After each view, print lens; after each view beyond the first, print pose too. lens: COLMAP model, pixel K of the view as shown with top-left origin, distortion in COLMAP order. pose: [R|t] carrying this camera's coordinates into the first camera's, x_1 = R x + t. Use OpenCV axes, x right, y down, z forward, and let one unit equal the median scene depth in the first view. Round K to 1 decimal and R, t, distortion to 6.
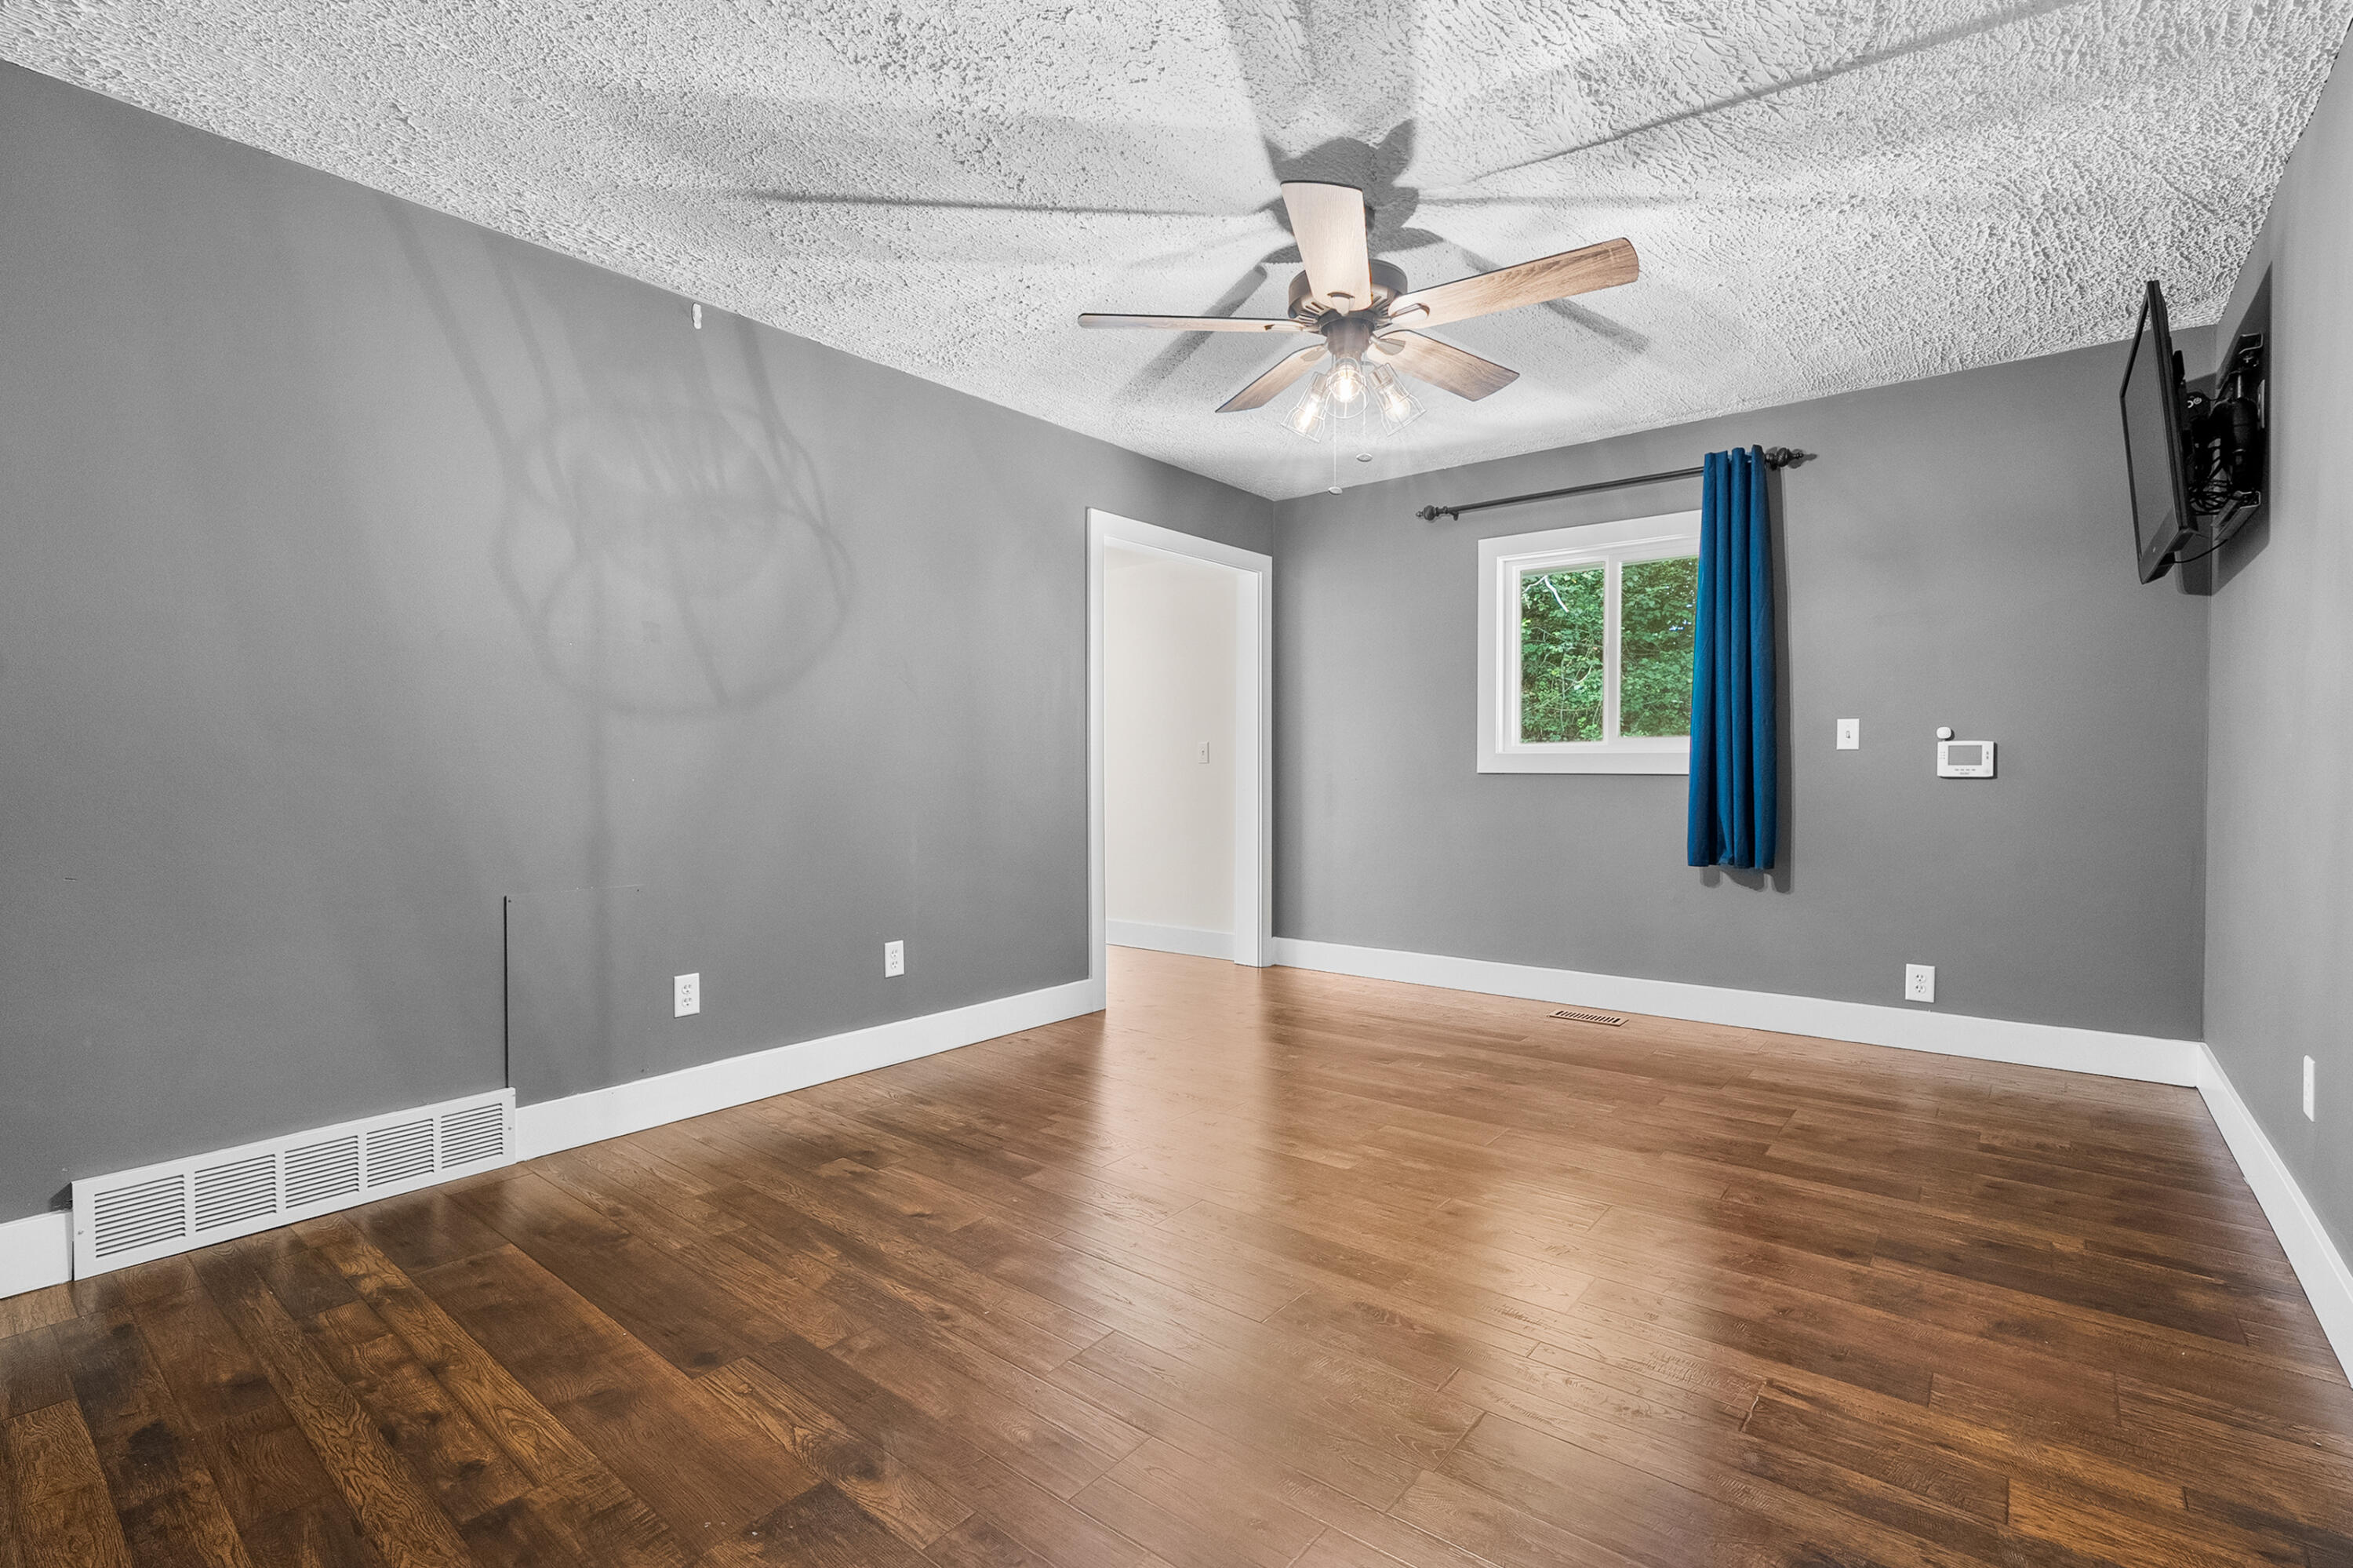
lens RADIAL K [[1077.0, 0, 1169.7], [0, 1077.0, 772.2], [0, 0, 1]] dist [-0.005472, 0.001771]
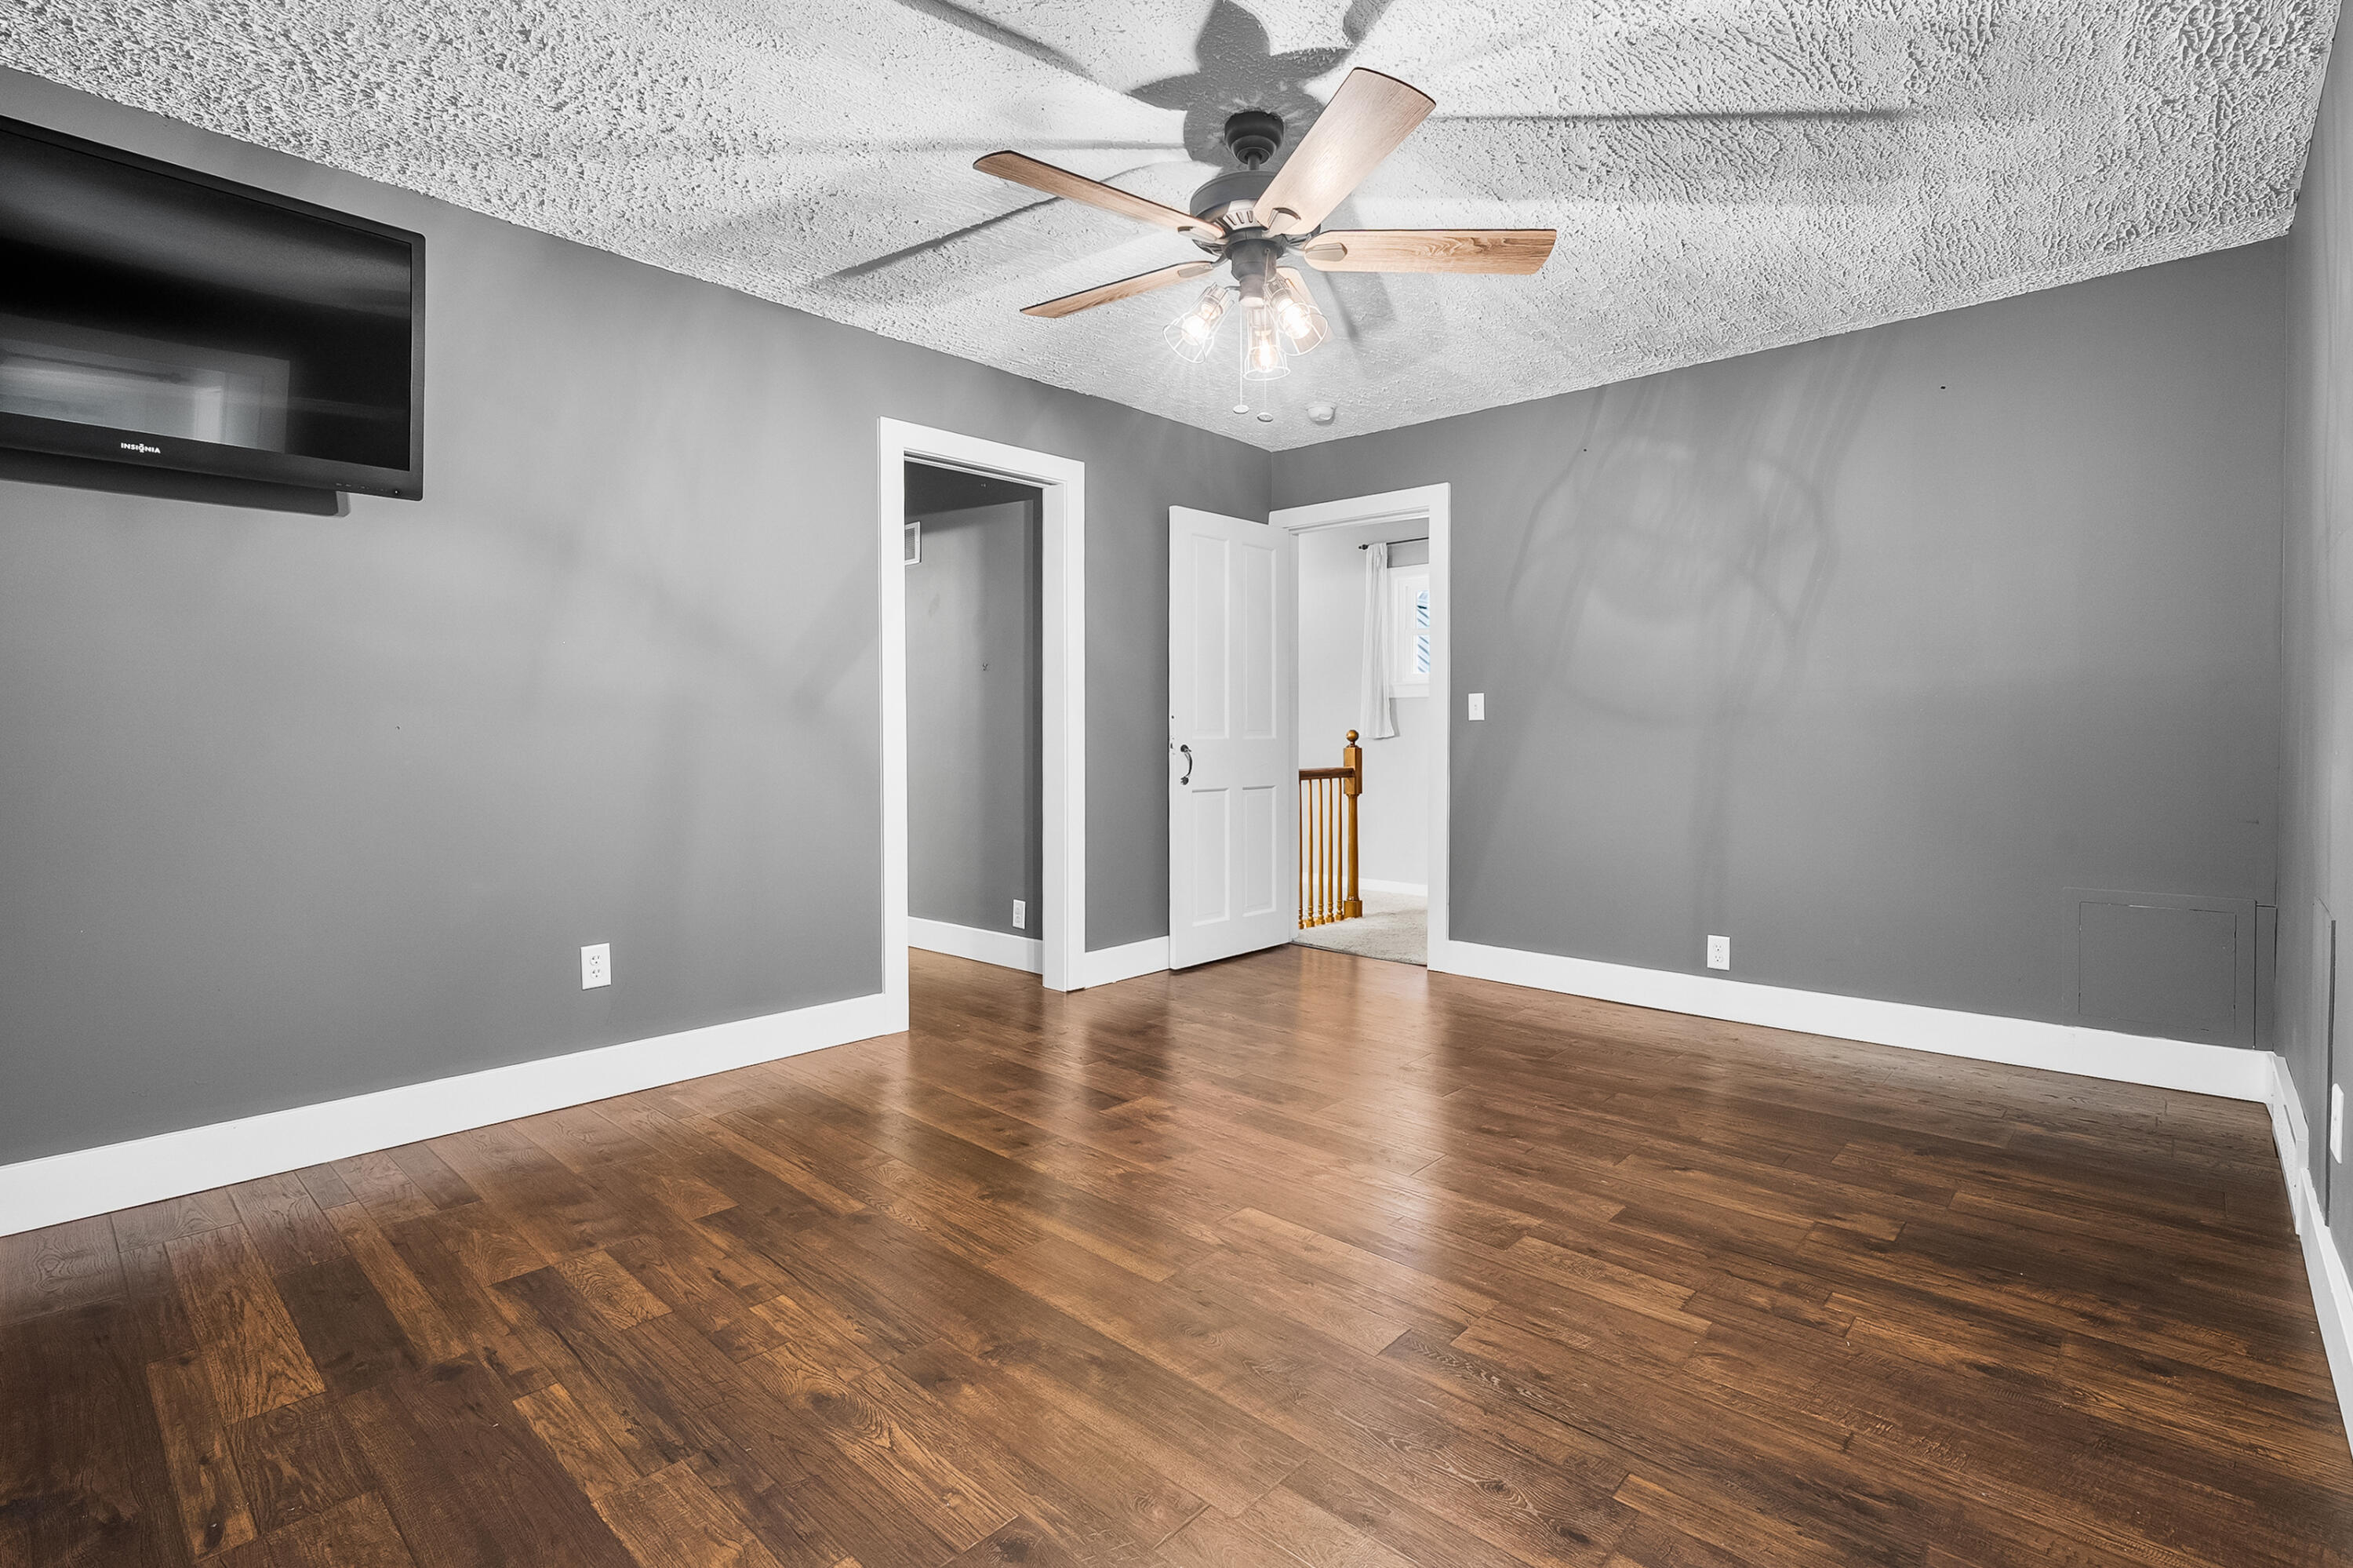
lens RADIAL K [[1077.0, 0, 1186.7], [0, 1077.0, 761.1], [0, 0, 1]] dist [-0.005472, 0.001771]
pose [[-0.998208, 0.001166, 0.059820, 0.166904], [0.002820, 0.999616, 0.027579, -0.009518], [-0.059765, 0.027698, -0.997828, 1.892423]]
